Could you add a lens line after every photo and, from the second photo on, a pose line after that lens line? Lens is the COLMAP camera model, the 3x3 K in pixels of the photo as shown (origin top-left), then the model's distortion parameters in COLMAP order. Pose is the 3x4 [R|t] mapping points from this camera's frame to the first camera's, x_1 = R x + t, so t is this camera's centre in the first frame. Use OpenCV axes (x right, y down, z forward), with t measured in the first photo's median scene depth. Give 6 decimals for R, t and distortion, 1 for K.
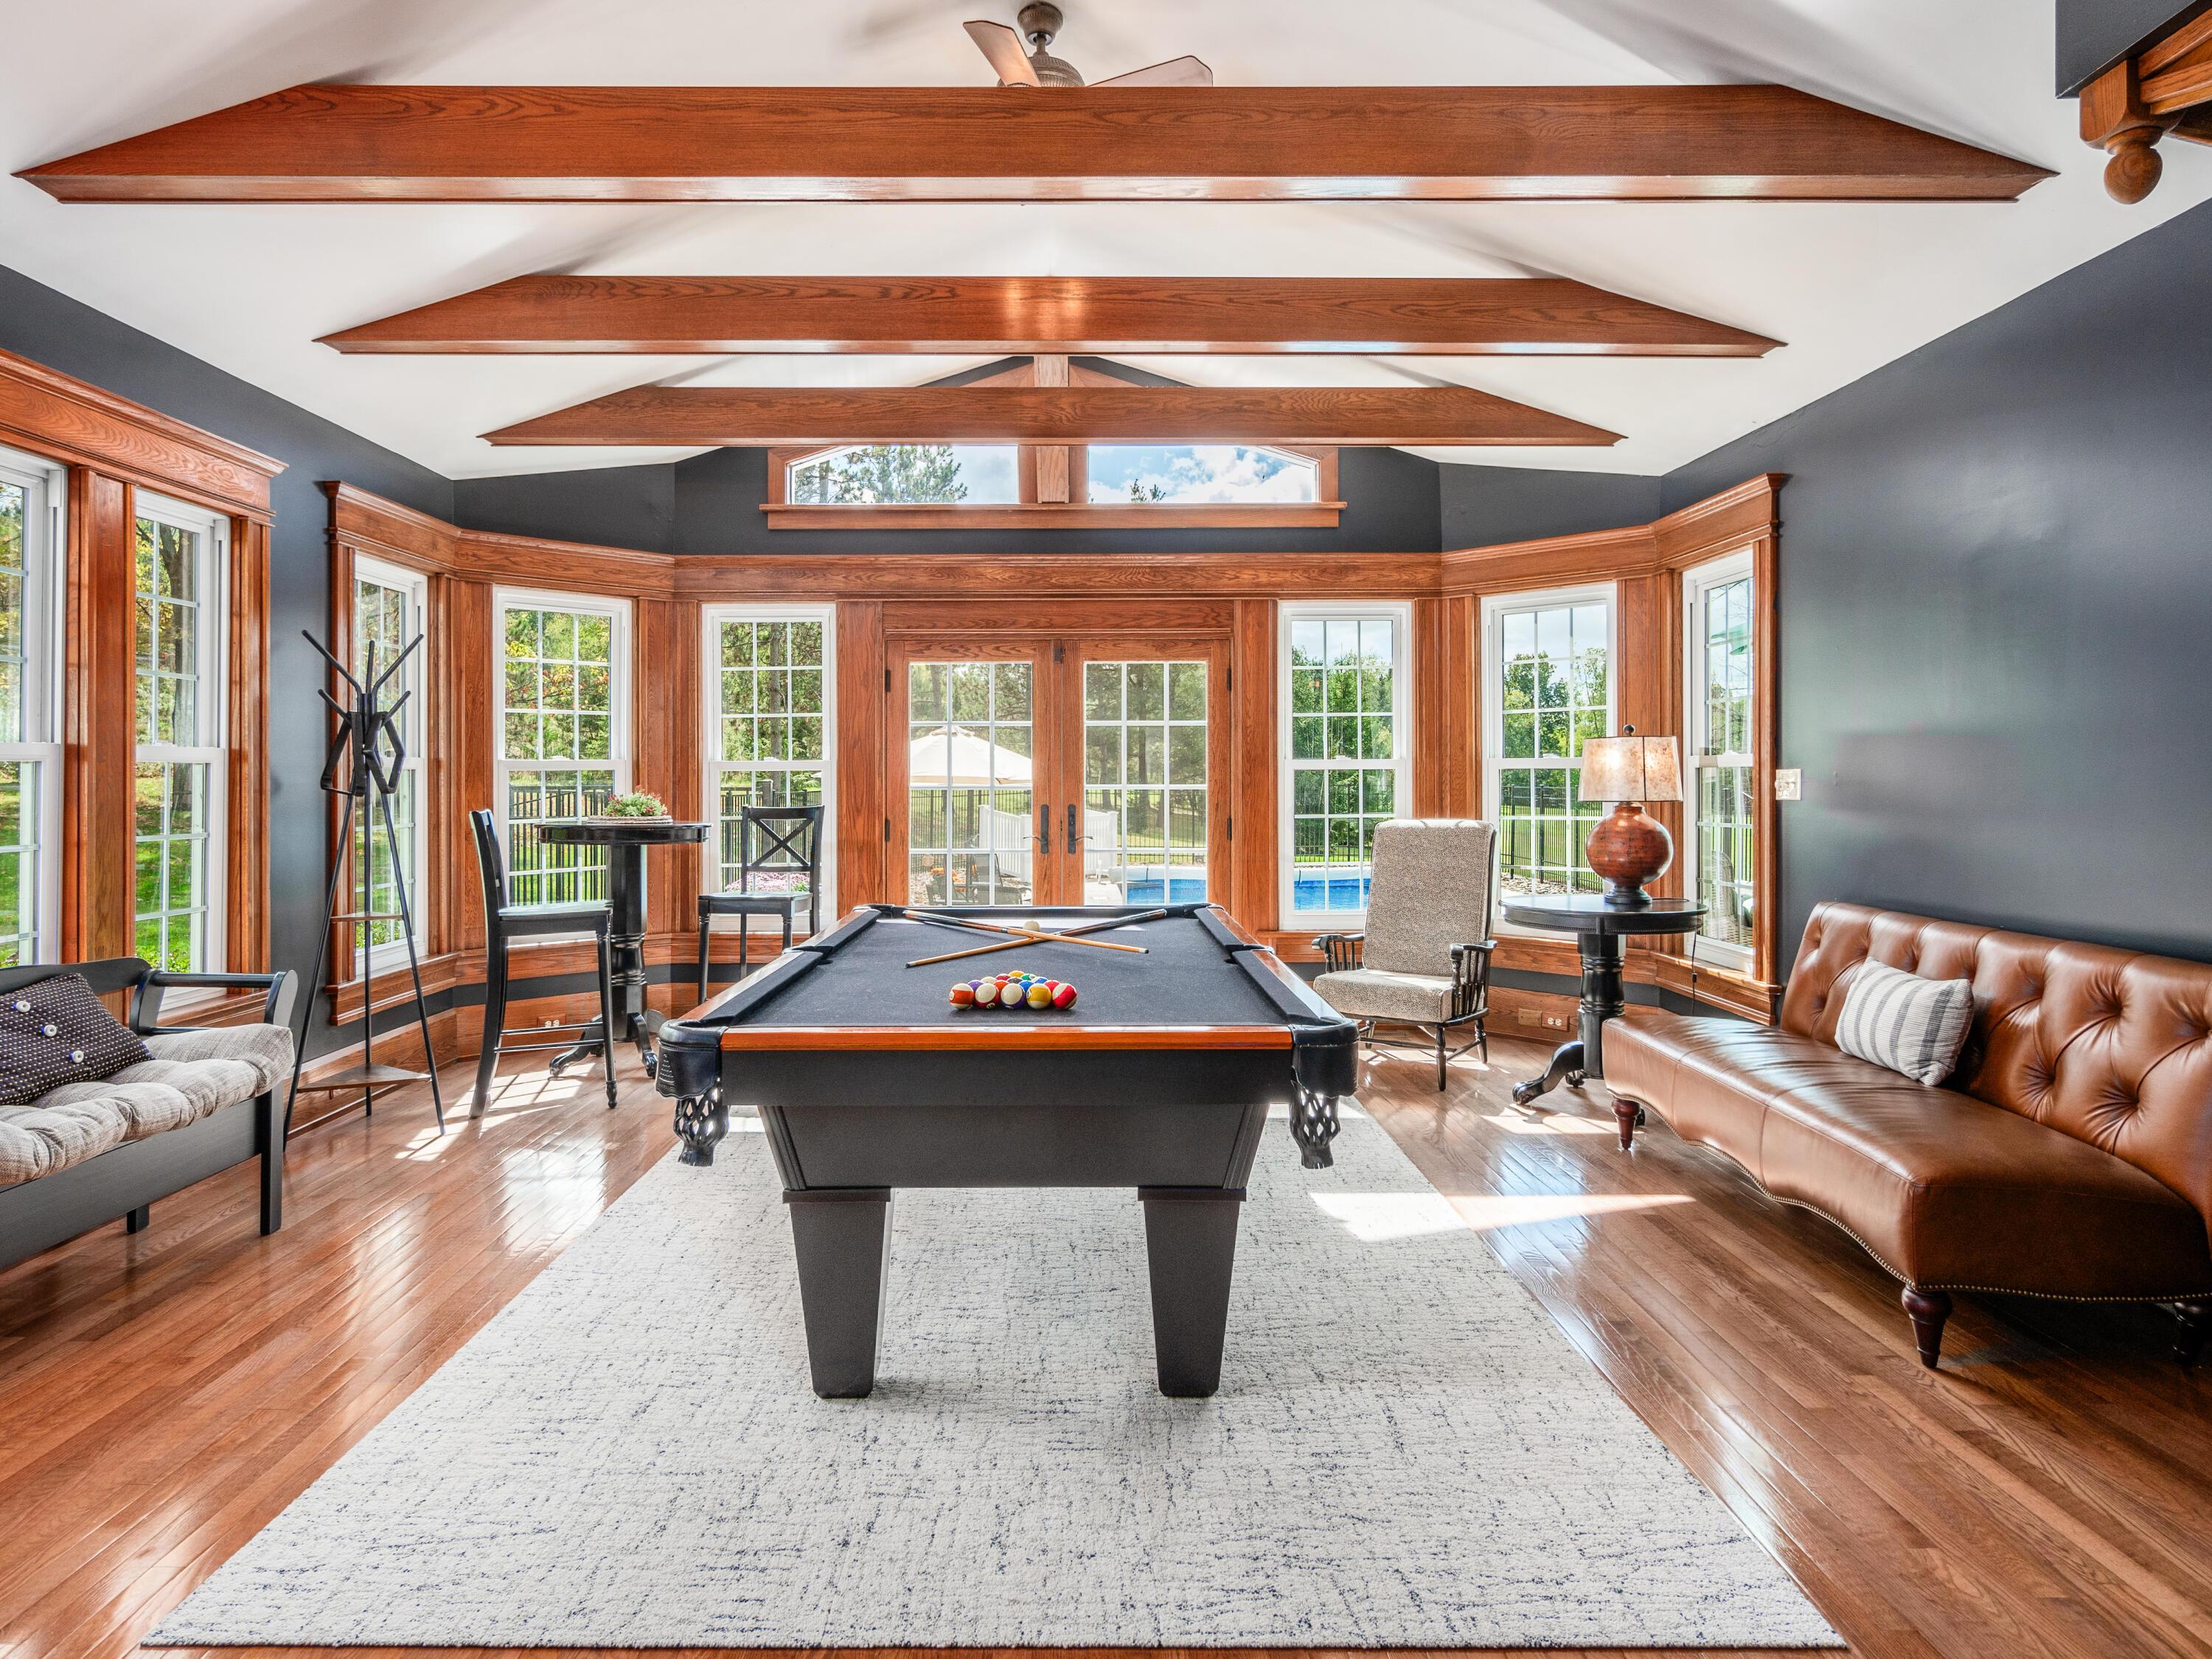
lens RADIAL K [[1315.7, 0, 1056.2], [0, 1315.7, 779.4], [0, 0, 1]] dist [0.002408, 0.000695]
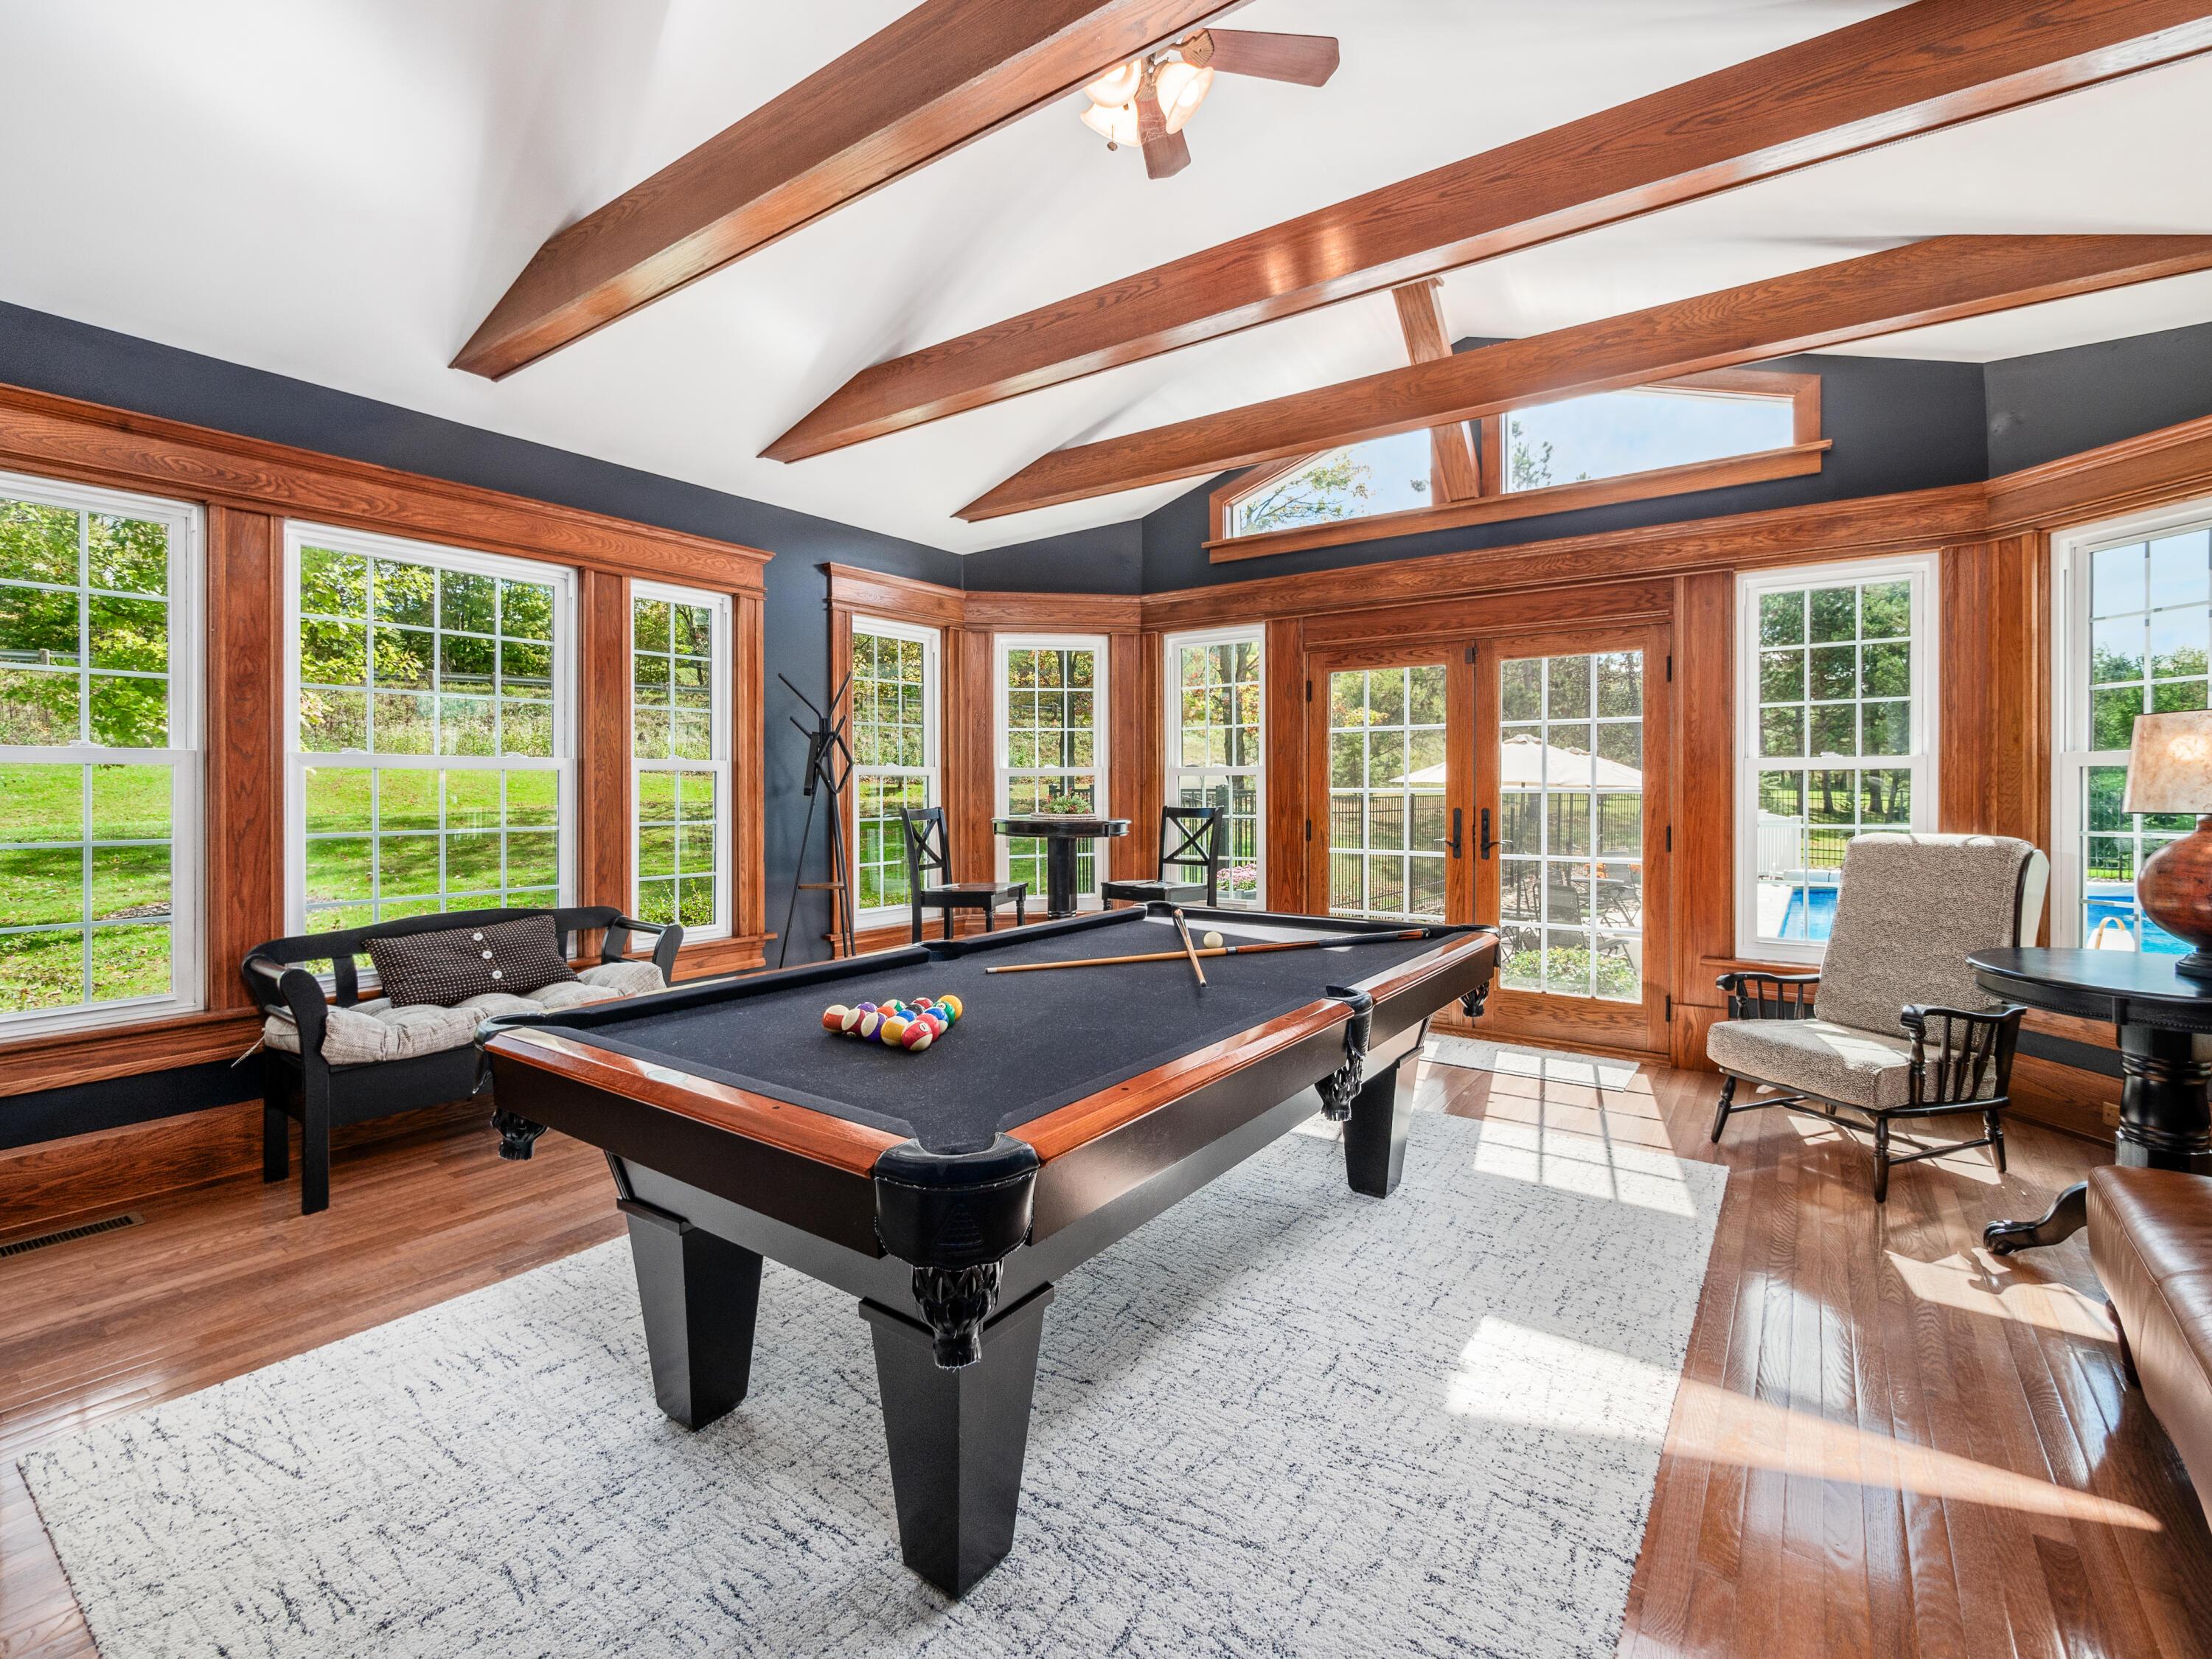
lens RADIAL K [[997.0, 0, 1105.6], [0, 997.0, 797.7], [0, 0, 1]] dist [-0.005220, 0.000627]
pose [[0.819851, 0.006072, -0.572545, 0.212932], [0.001012, 0.999927, 0.012055, 0.002241], [0.572577, -0.010463, 0.819785, 0.248235]]
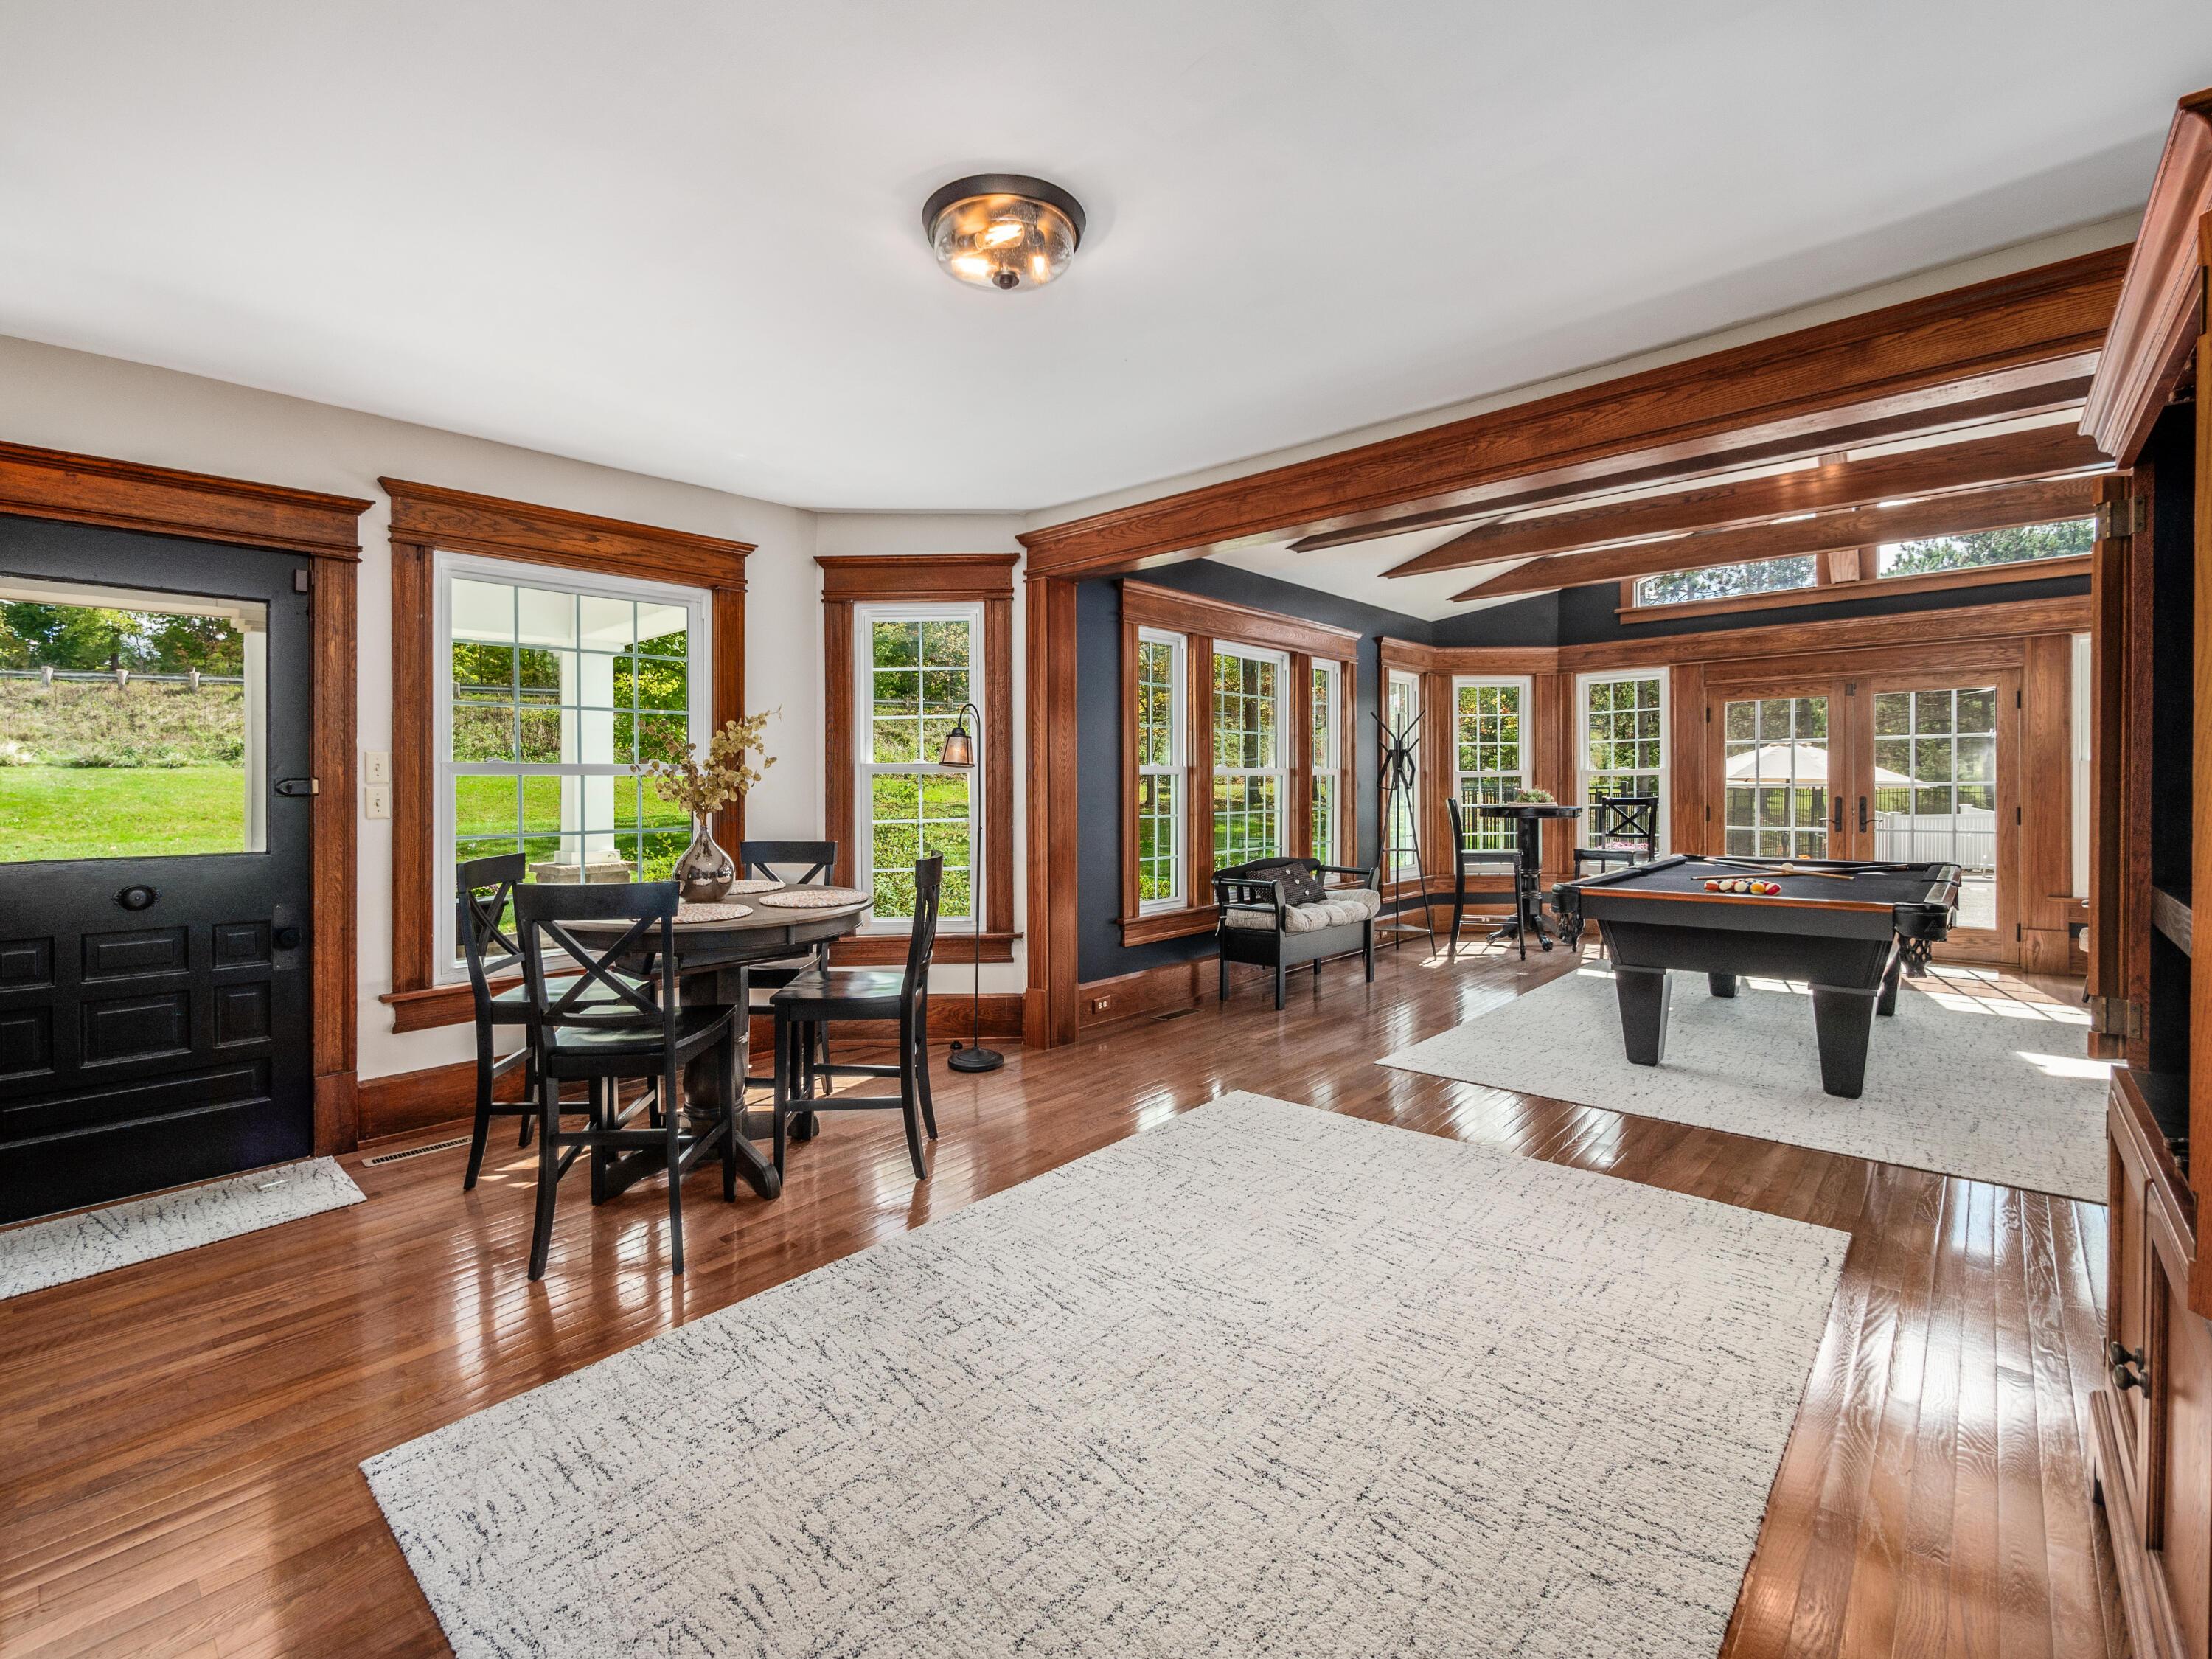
lens RADIAL K [[945.2, 0, 1075.8], [0, 945.2, 795.4], [0, 0, 1]] dist [-0.015138, 0.000128]
pose [[0.731659, 0.001267, -0.681670, 0.080544], [0.007573, 0.999921, 0.009986, 0.001586], [0.681629, -0.012468, 0.731592, -0.308221]]
